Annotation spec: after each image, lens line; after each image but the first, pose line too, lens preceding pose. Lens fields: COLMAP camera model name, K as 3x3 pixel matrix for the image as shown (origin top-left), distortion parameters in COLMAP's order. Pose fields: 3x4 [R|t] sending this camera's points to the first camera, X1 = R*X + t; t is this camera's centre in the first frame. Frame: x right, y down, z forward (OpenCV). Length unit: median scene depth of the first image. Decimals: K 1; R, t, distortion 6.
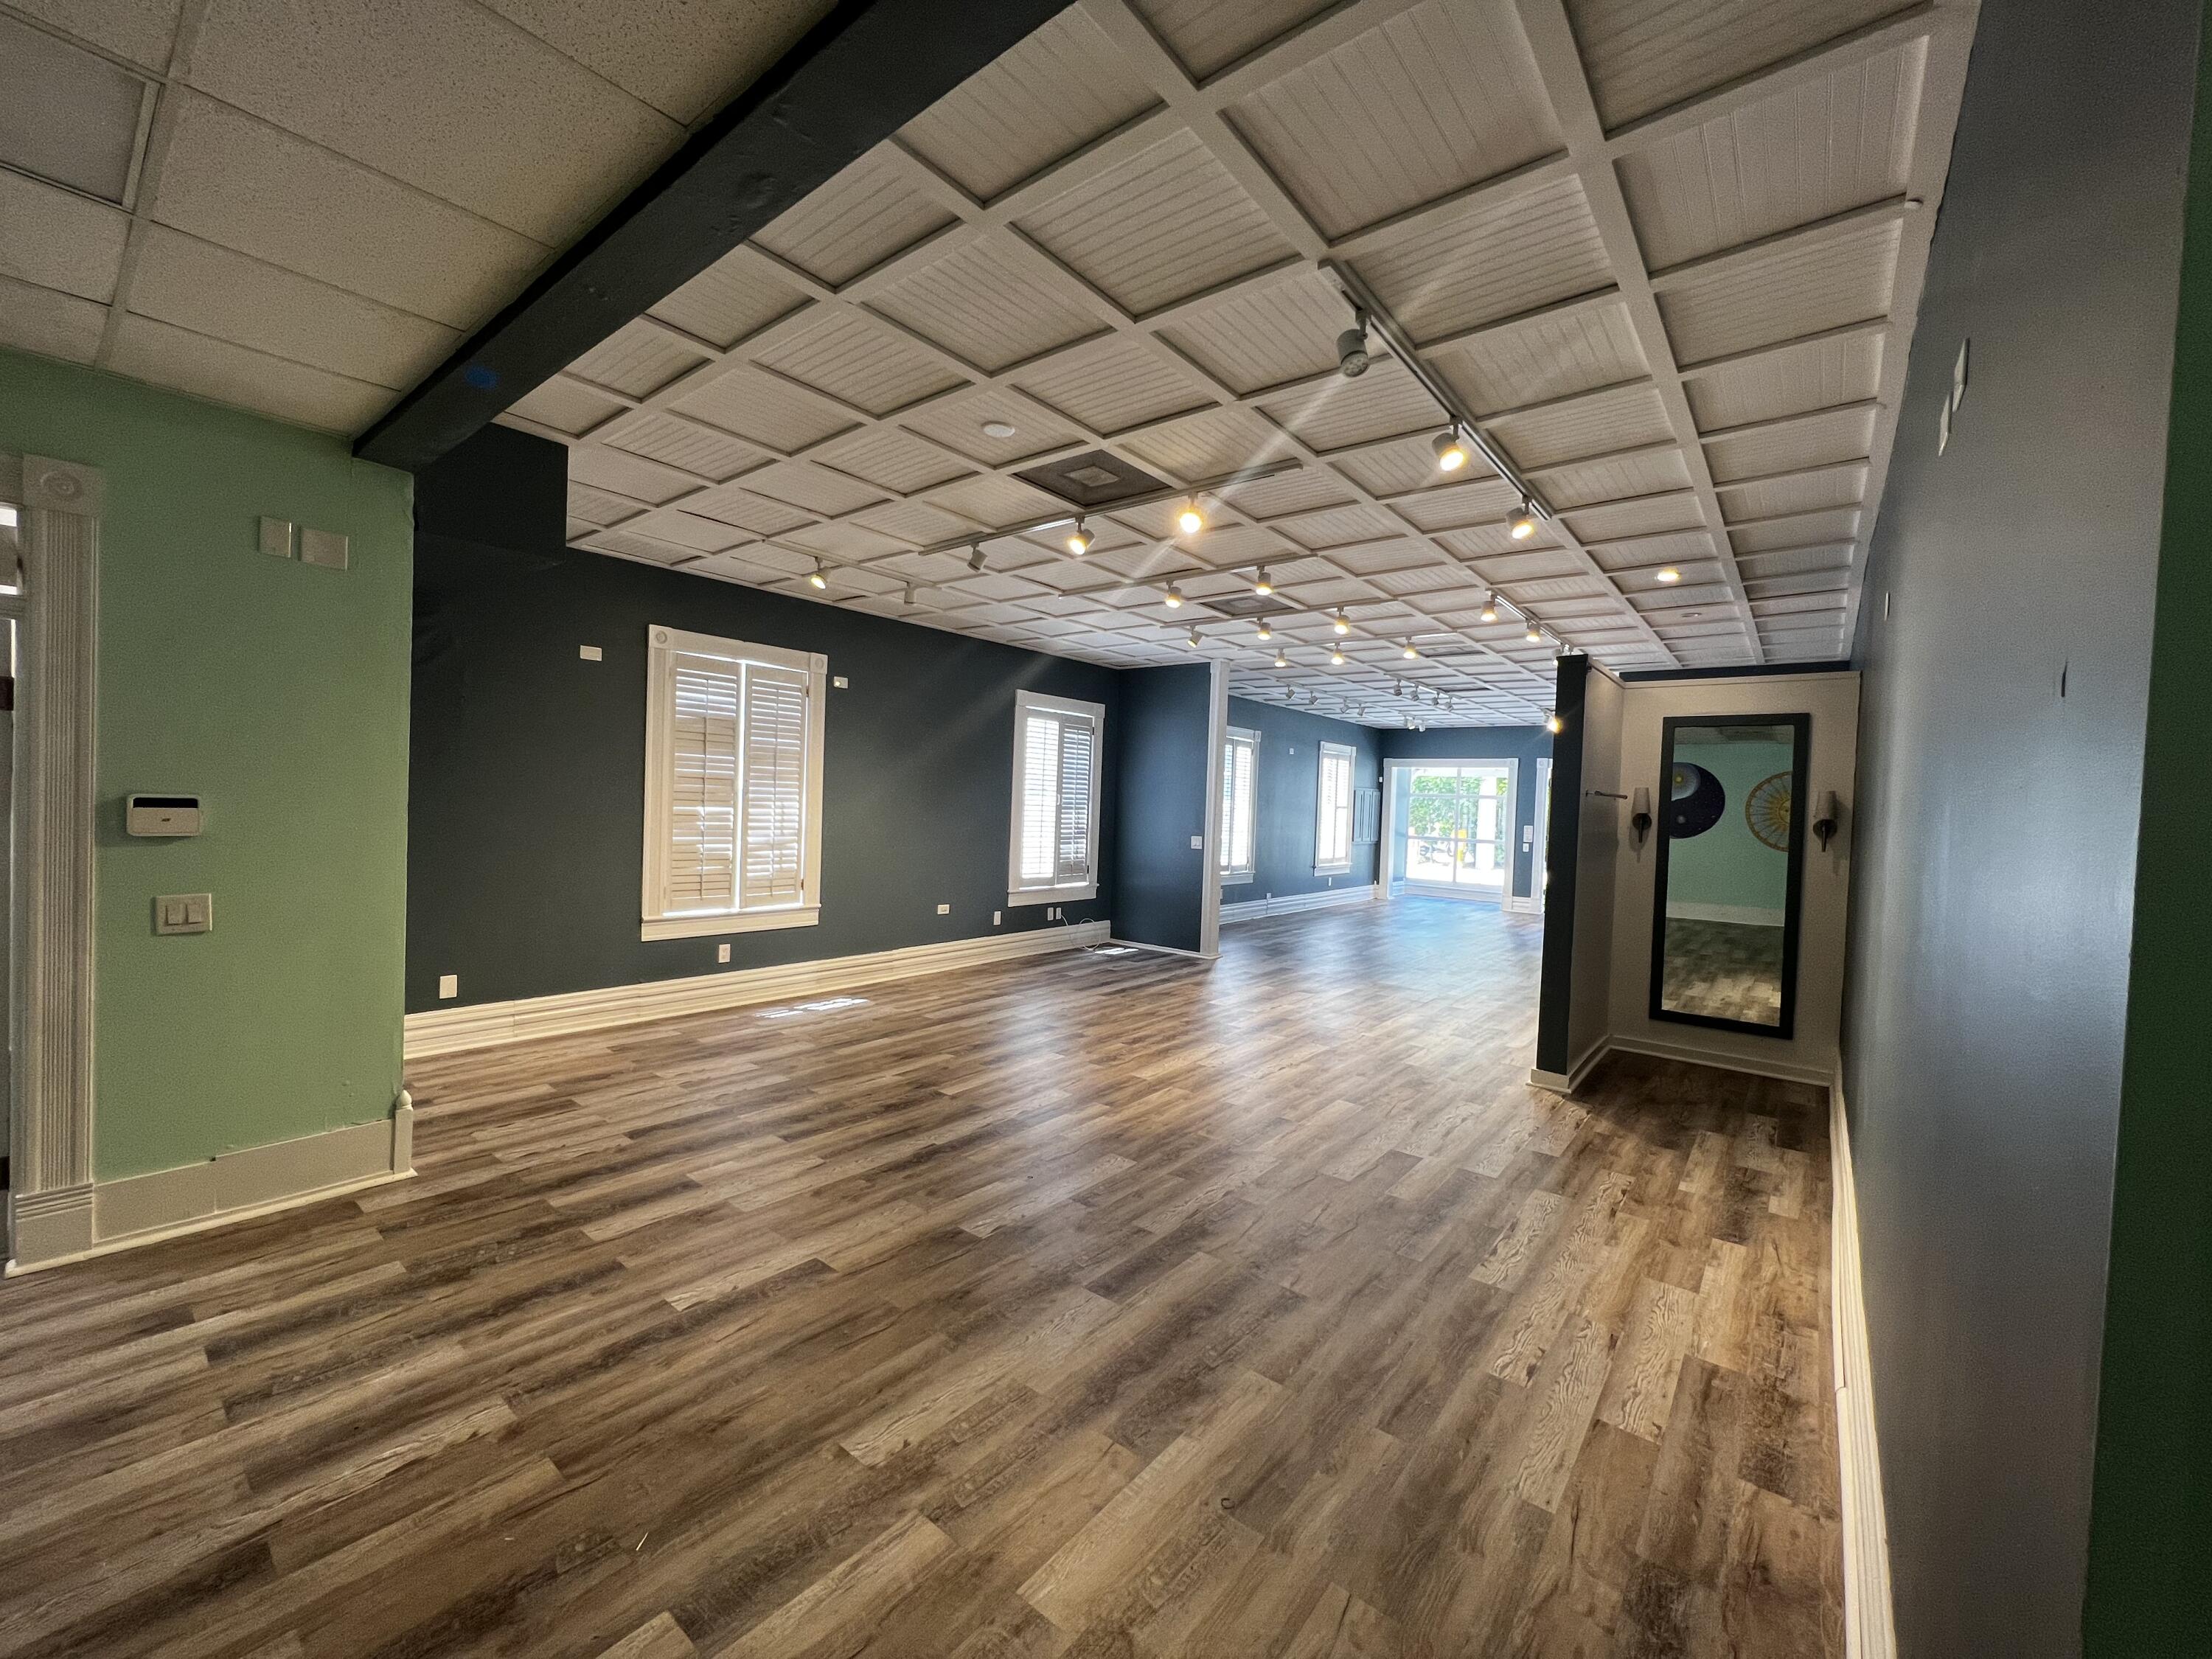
lens RADIAL K [[891.9, 0, 1100.5], [0, 891.9, 822.7], [0, 0, 1]] dist [-0.001800, 0.000707]
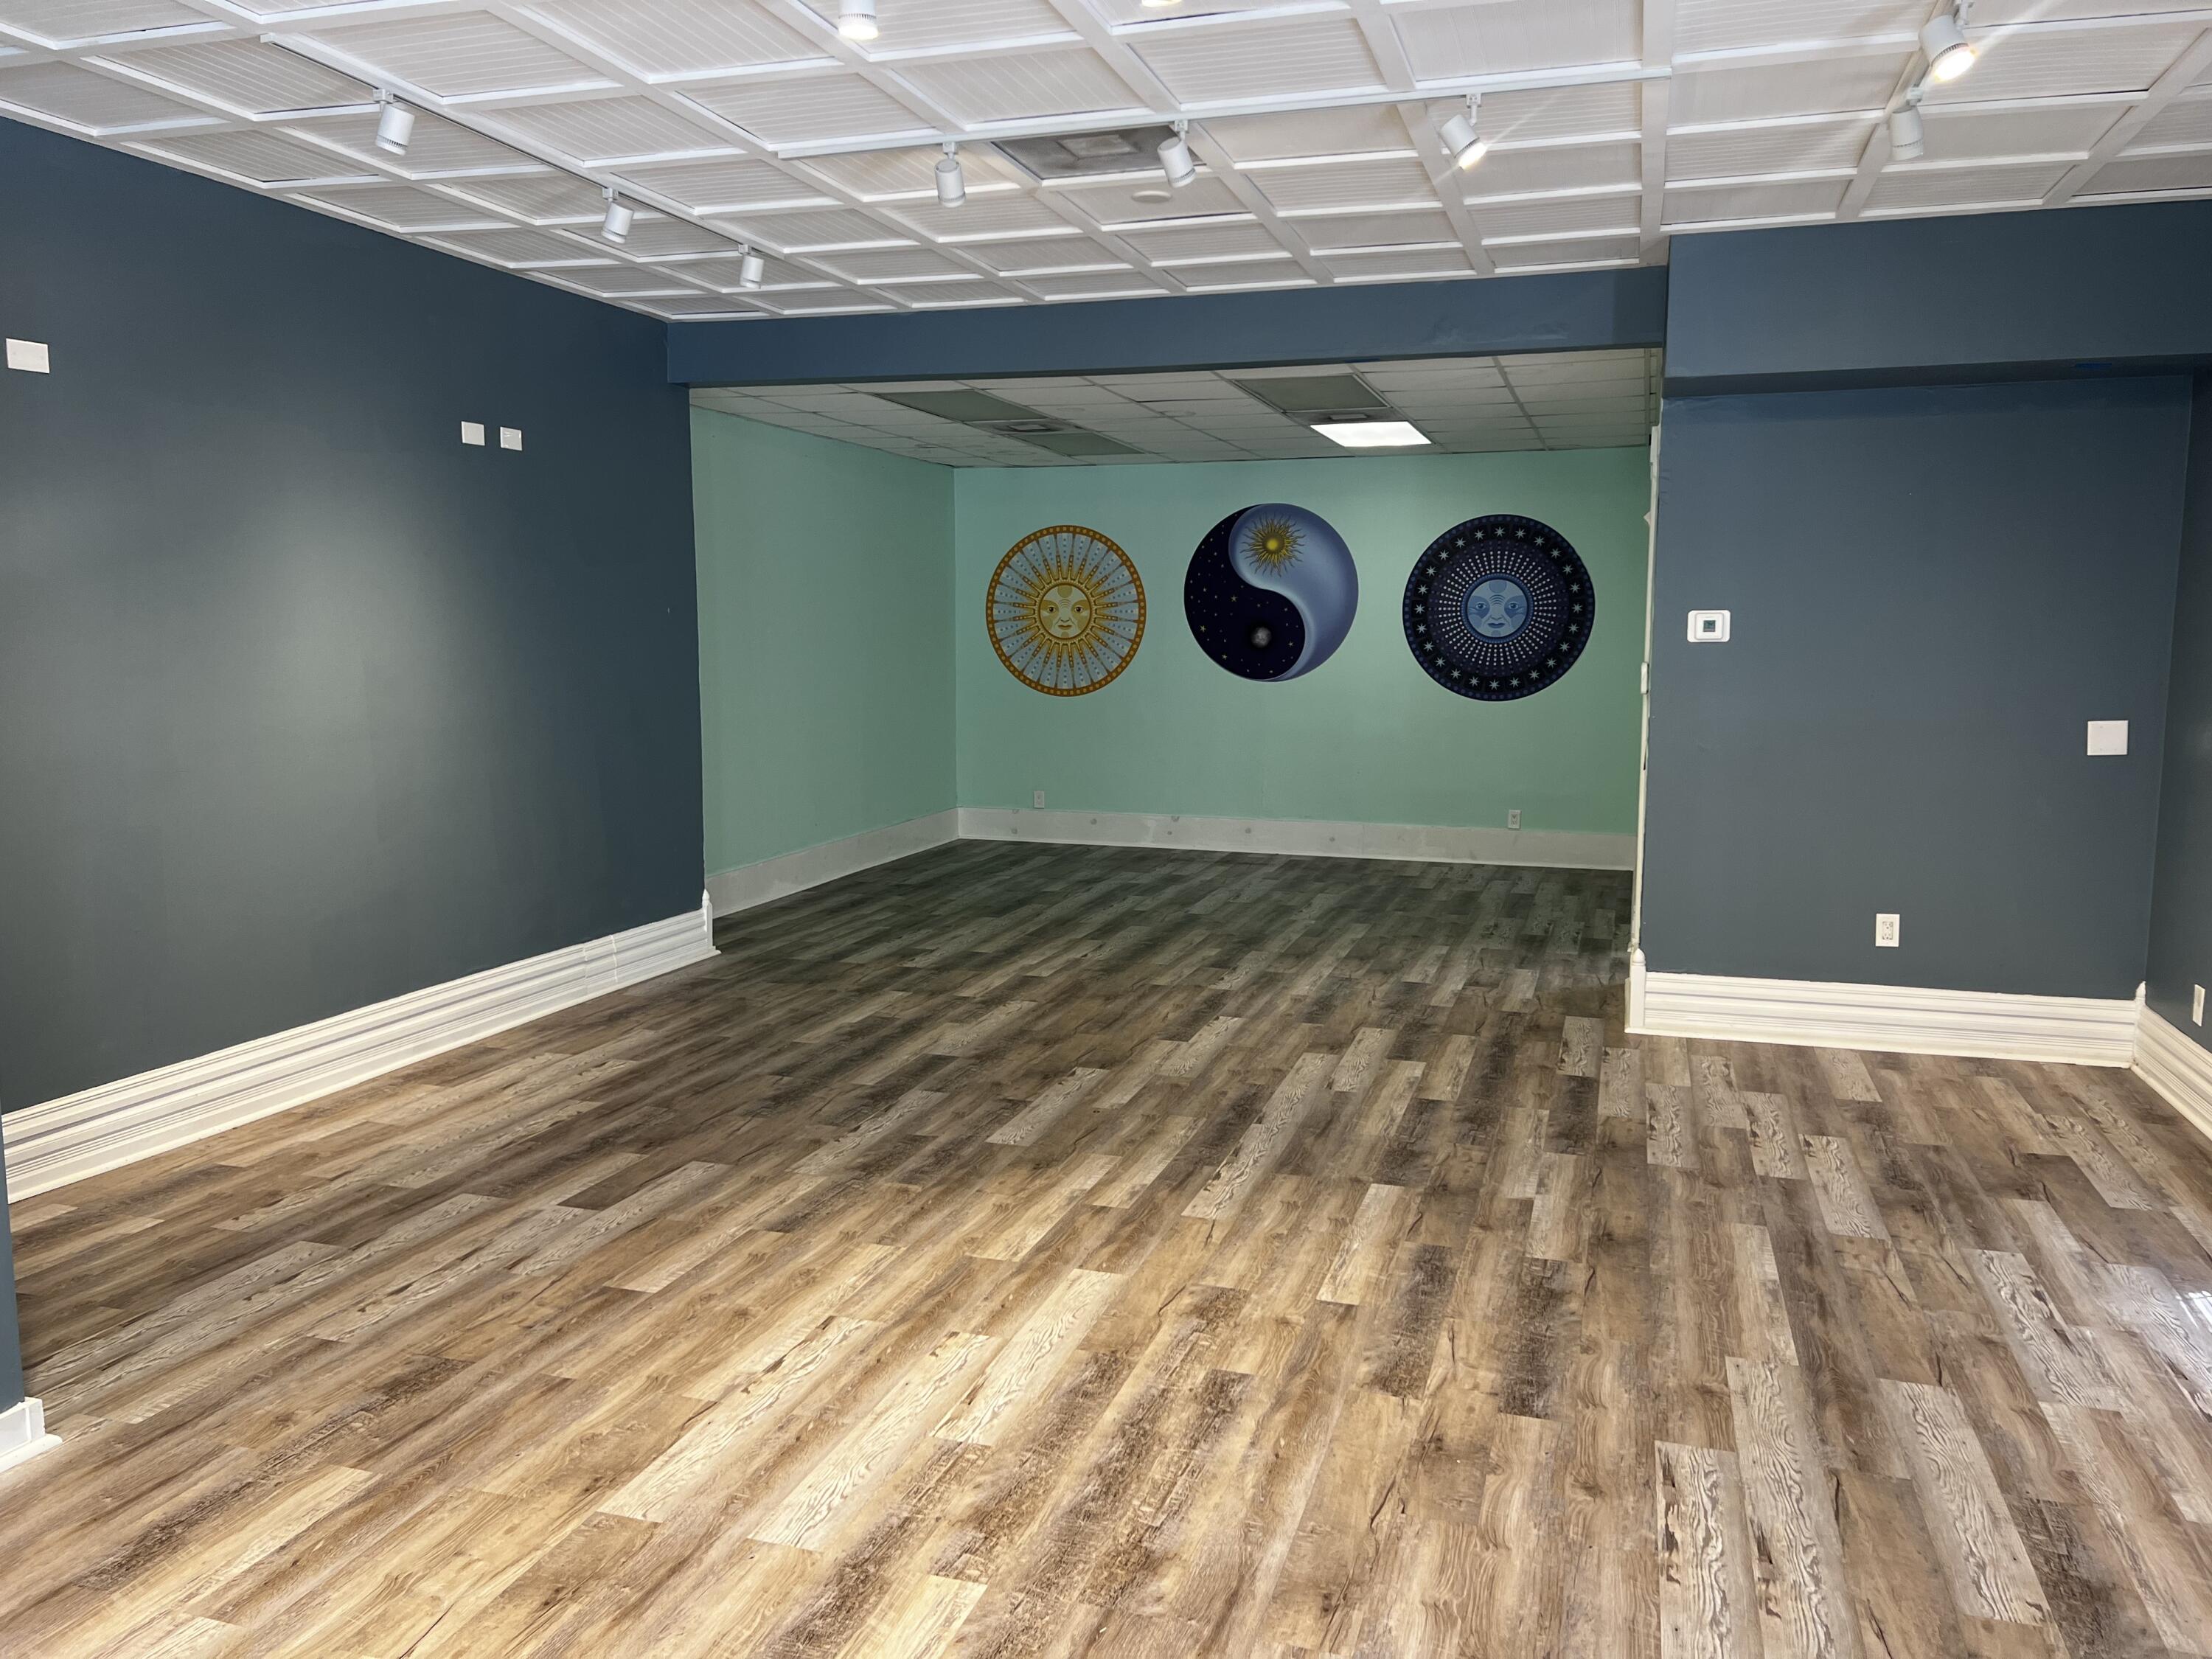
lens RADIAL K [[1671.9, 0, 1085.7], [0, 1671.9, 824.6], [0, 0, 1]] dist [0.062425, -0.072906]
pose [[-0.934783, 0.003335, -0.355205, 0.406599], [-0.046076, 0.990370, 0.130557, -0.052865], [0.352220, 0.138409, -0.925626, 2.043884]]
